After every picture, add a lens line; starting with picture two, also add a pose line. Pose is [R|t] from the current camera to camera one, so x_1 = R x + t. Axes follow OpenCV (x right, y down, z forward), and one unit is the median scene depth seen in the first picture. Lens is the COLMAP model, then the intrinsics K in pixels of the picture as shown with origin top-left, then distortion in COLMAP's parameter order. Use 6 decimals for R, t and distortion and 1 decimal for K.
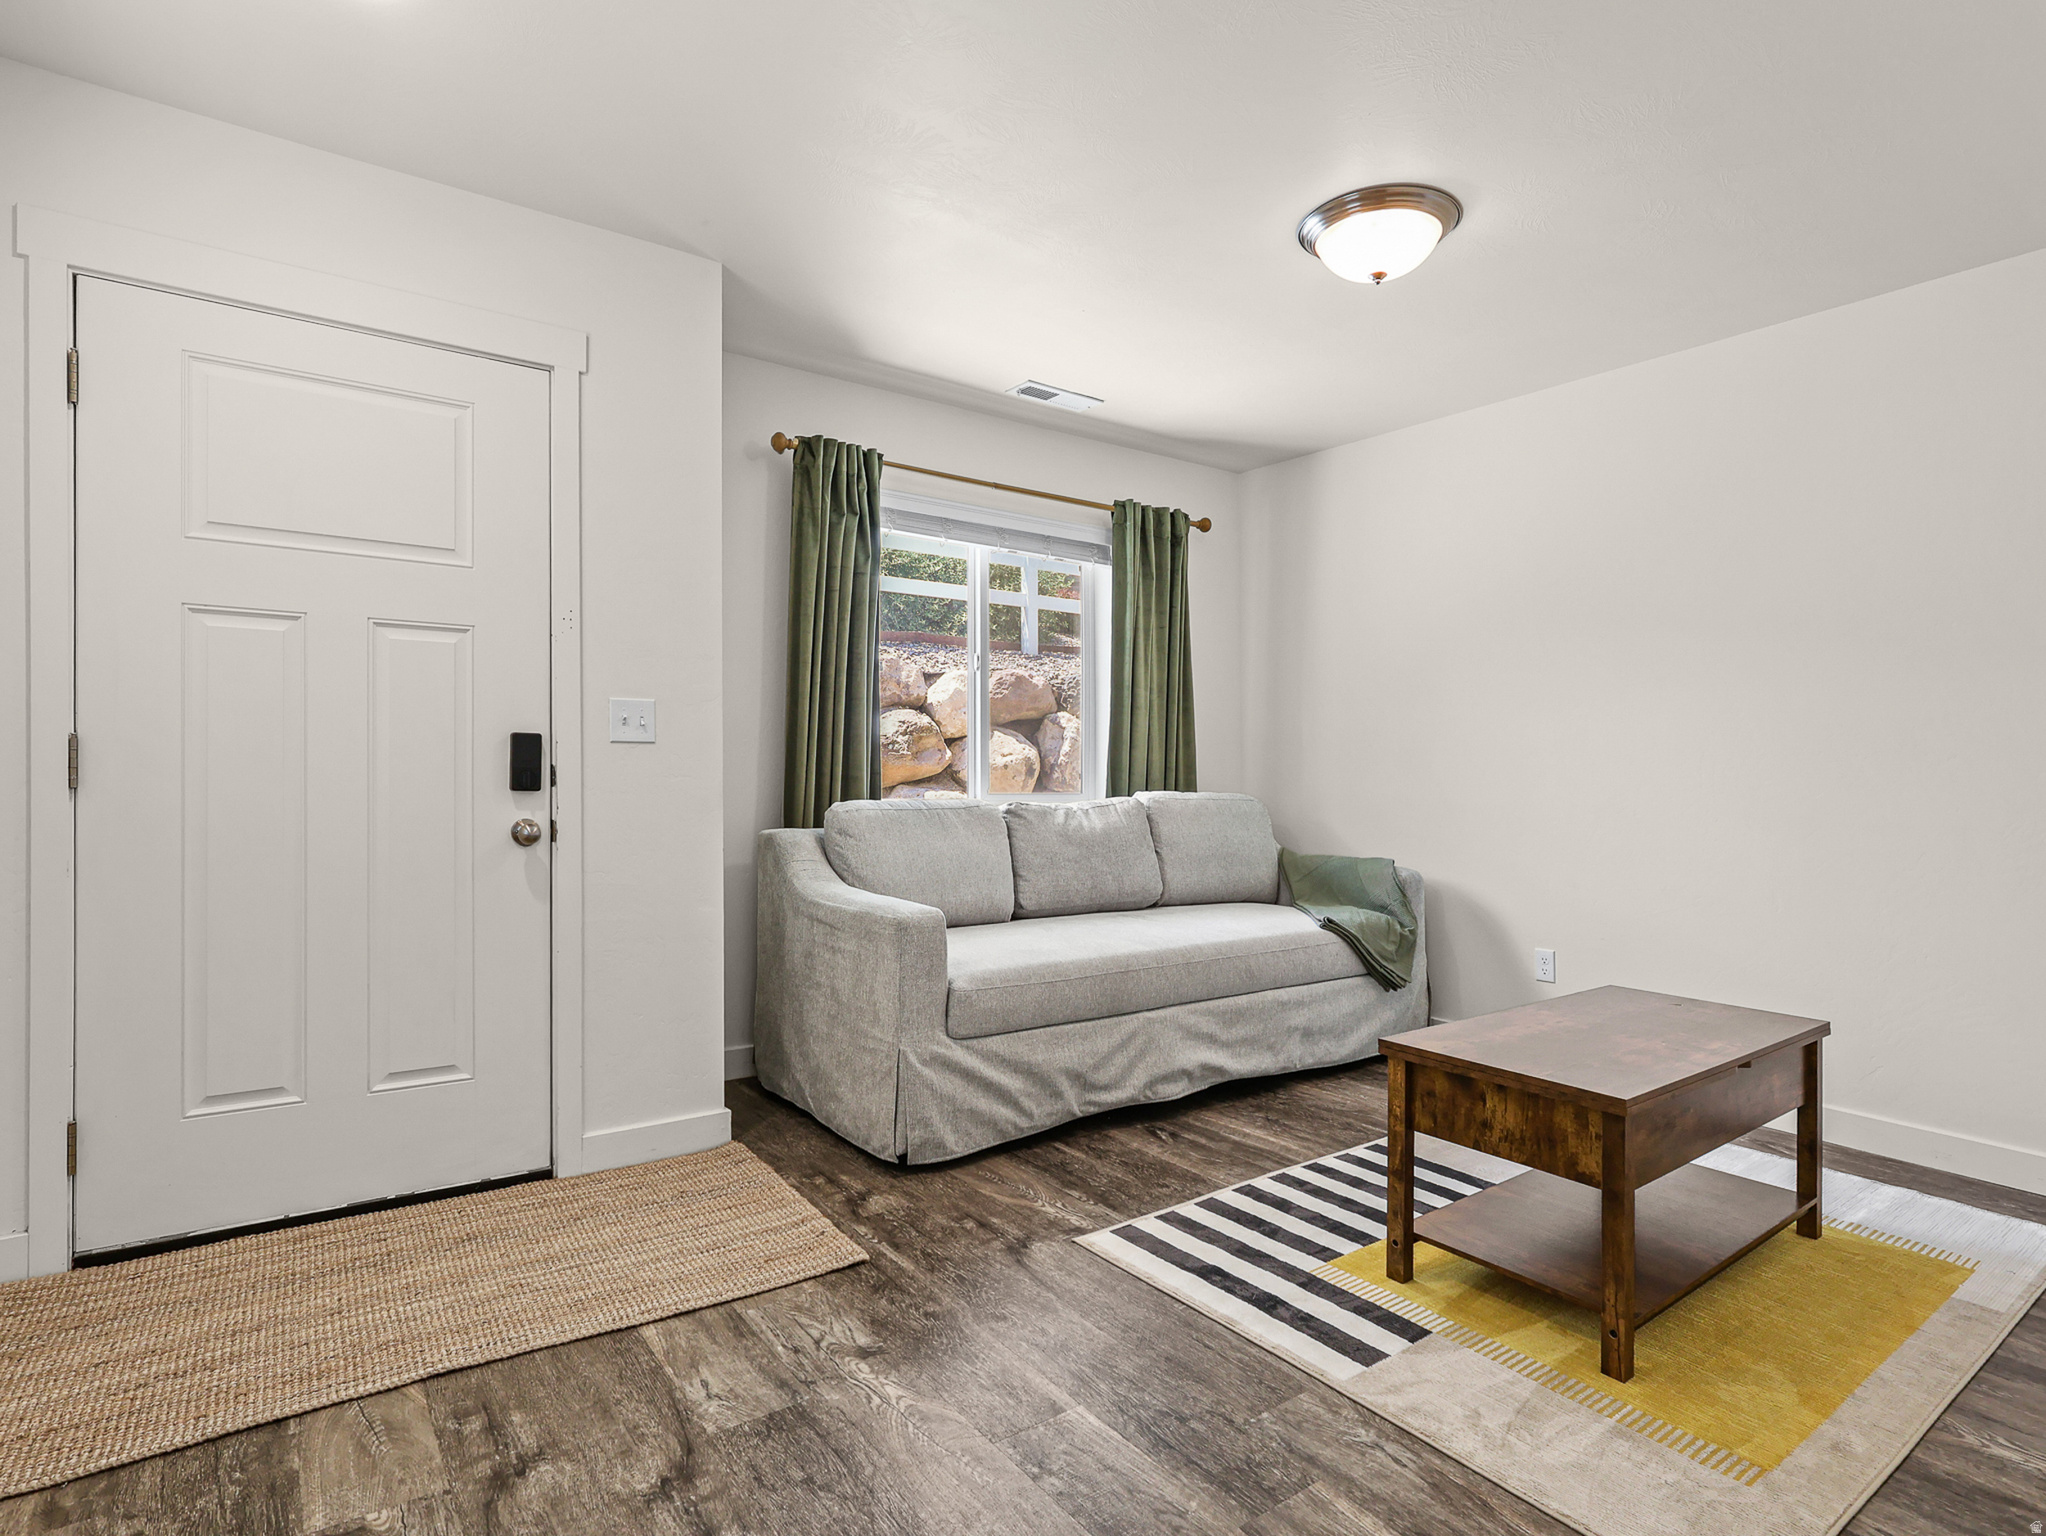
lens RADIAL K [[1095.9, 0, 1027.6], [0, 1095.9, 764.0], [0, 0, 1]] dist [0.001169, 0.002051]
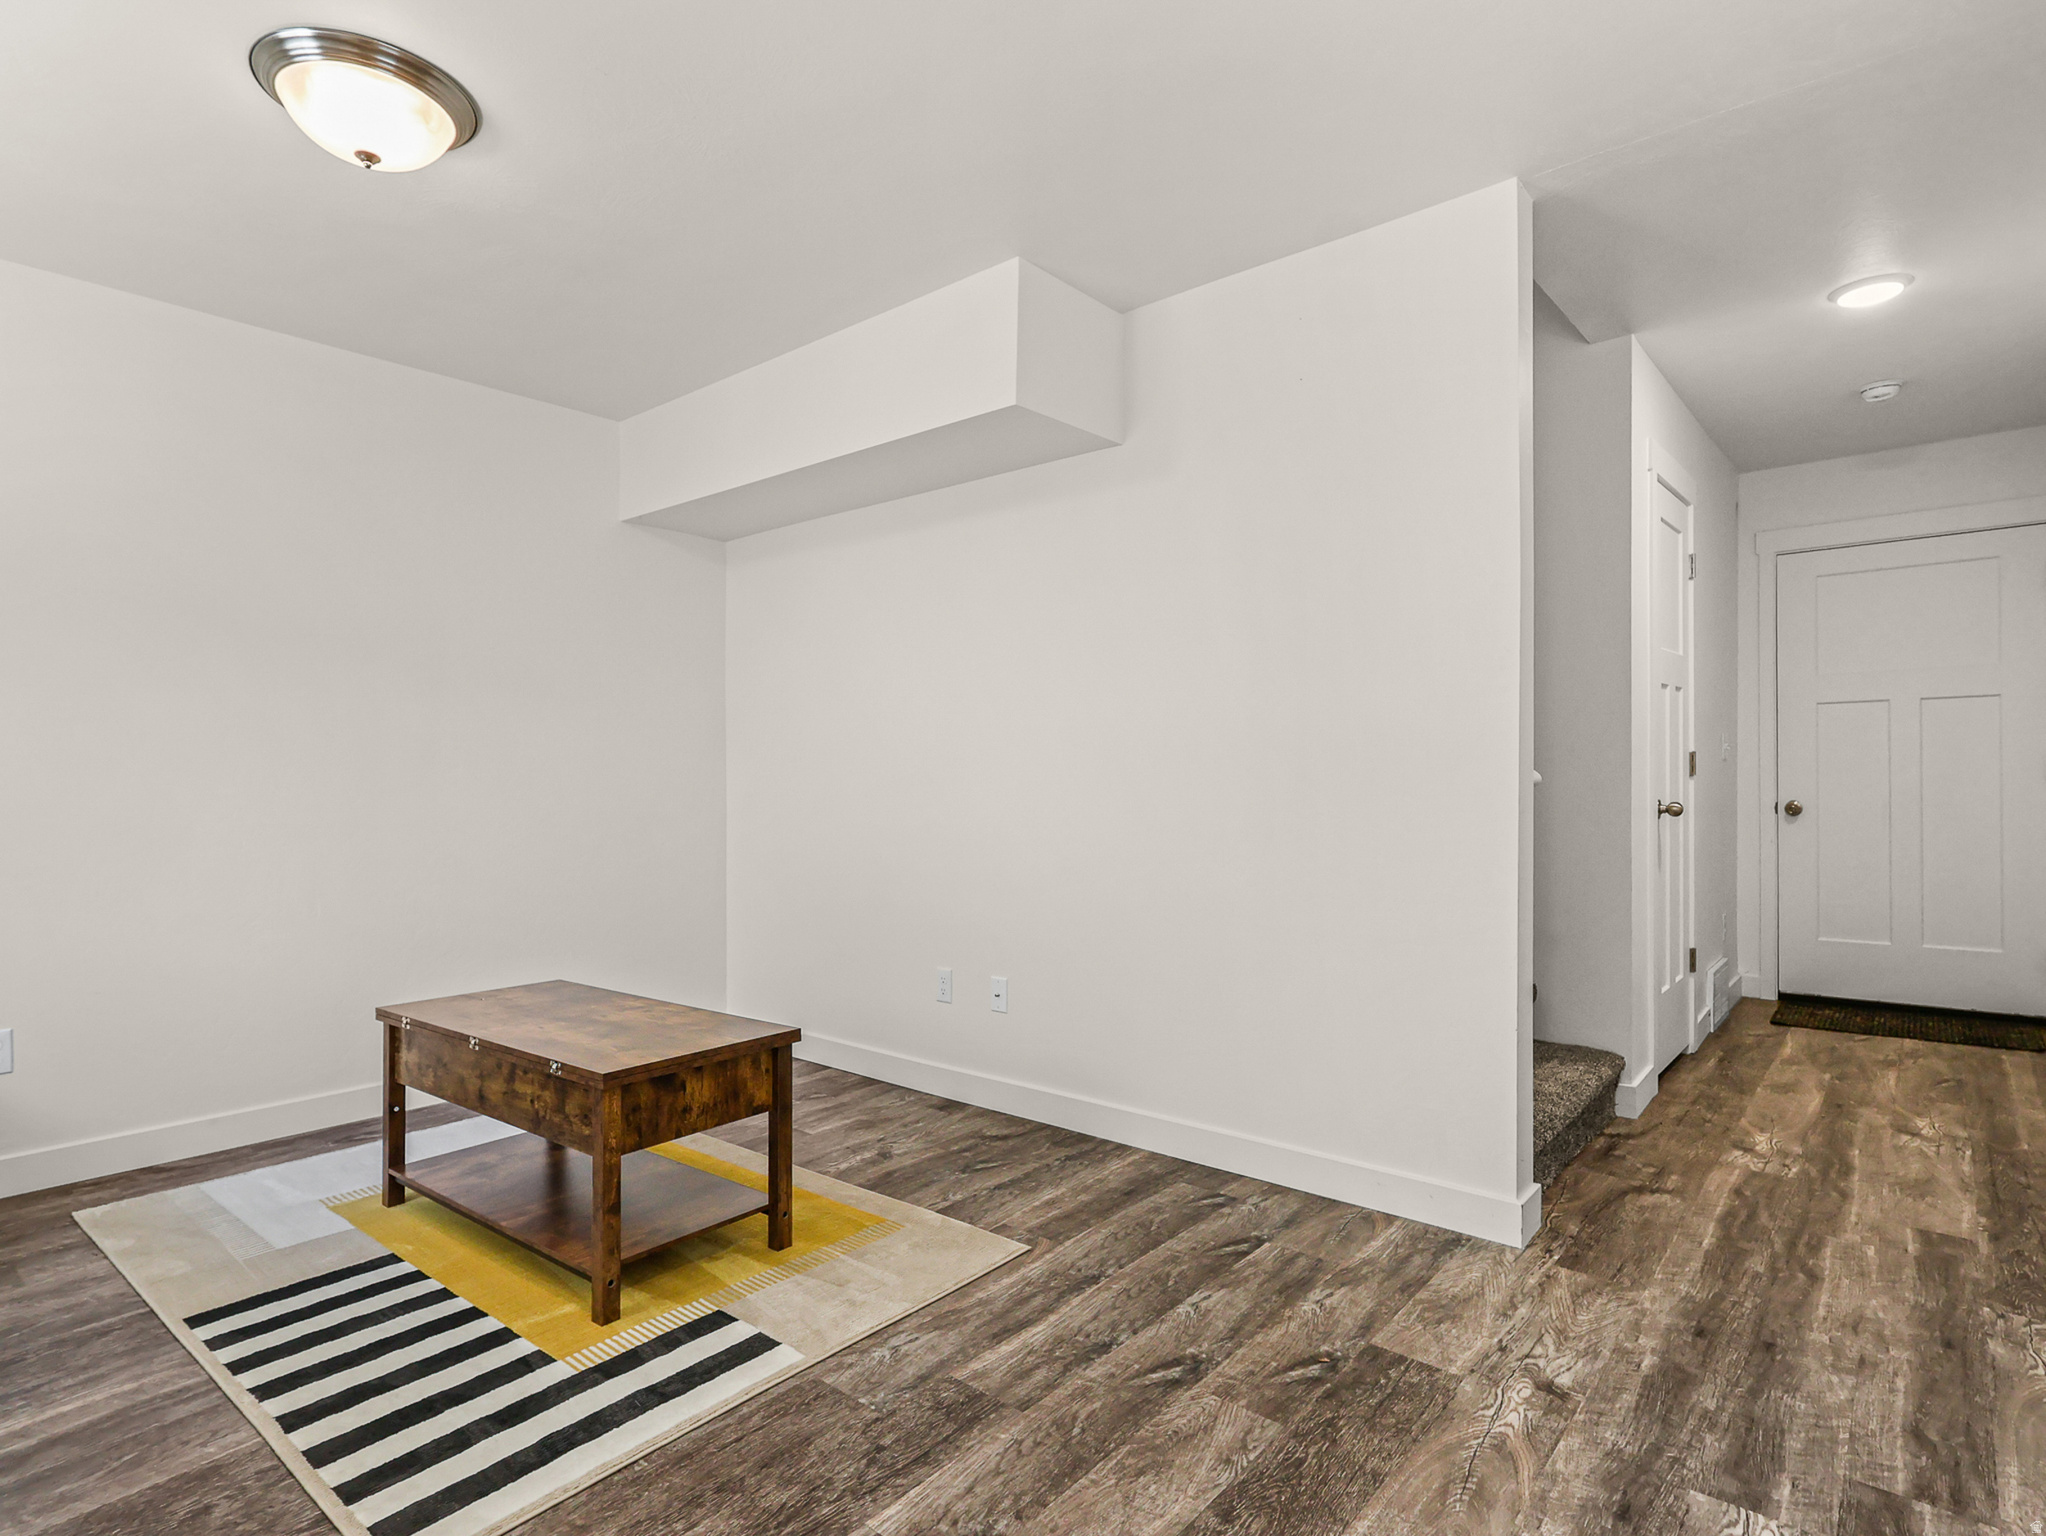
lens RADIAL K [[1095.9, 0, 1025.3], [0, 1095.9, 770.5], [0, 0, 1]] dist [0.001169, 0.002051]
pose [[-0.245094, -0.011164, 0.969435, -0.714395], [-0.001107, 0.999936, 0.011236, -0.017486], [-0.969499, 0.001681, -0.245091, 0.950878]]
